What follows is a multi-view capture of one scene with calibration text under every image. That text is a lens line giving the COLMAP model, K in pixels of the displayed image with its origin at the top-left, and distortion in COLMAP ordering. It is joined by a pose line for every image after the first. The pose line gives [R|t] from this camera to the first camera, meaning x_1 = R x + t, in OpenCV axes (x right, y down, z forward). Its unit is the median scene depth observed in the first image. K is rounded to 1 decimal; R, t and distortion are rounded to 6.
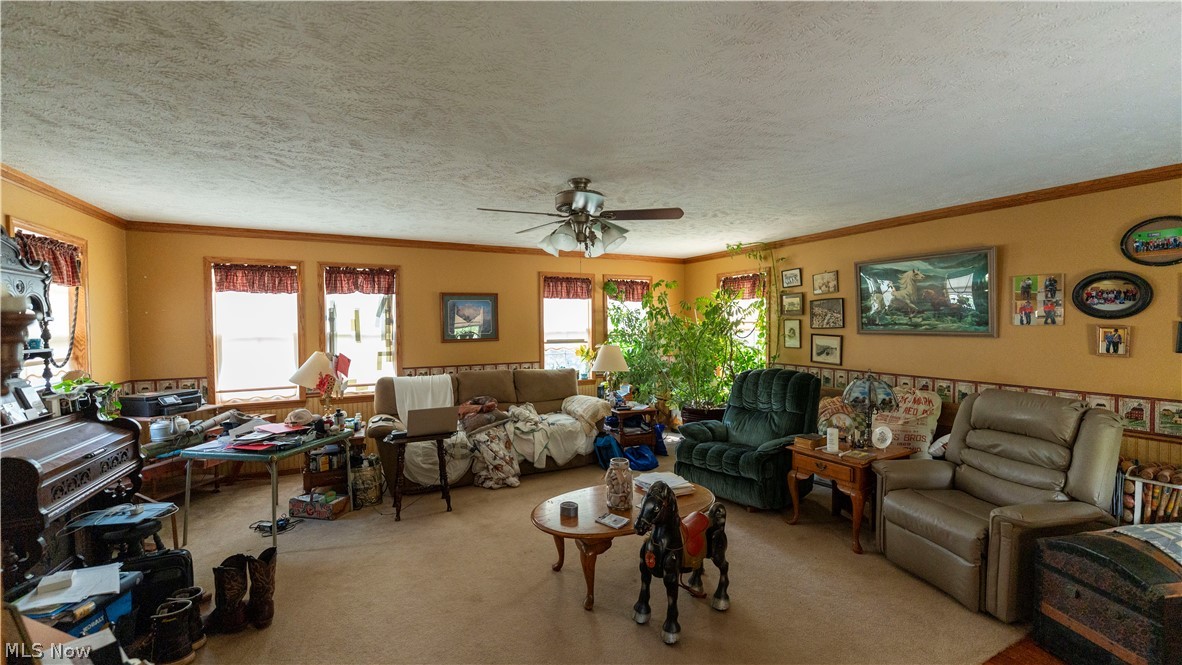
lens RADIAL K [[476.7, 0, 597.6], [0, 476.7, 333.6], [0, 0, 1]] dist [0.002749, 0.000101]
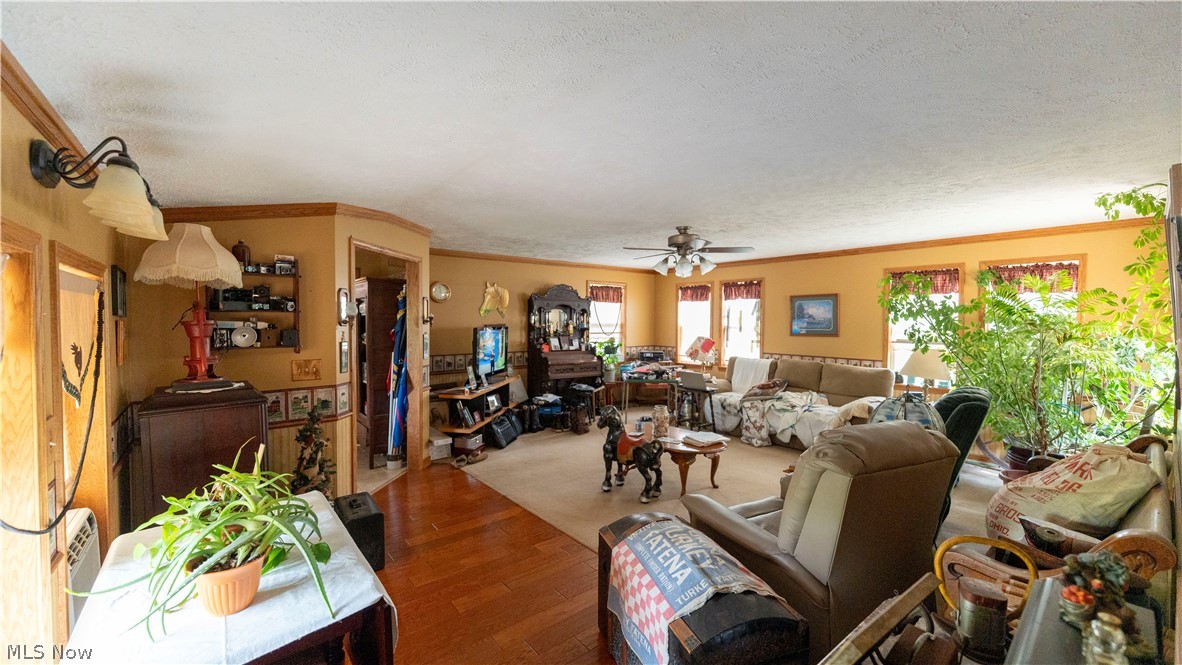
lens RADIAL K [[476.7, 0, 598.5], [0, 476.7, 334.0], [0, 0, 1]] dist [0.002749, 0.000101]
pose [[0.209832, 0.034416, -0.977131, 0.840570], [-0.040088, 0.998843, 0.026572, 0.001217], [0.976915, 0.033596, 0.210969, 0.263728]]
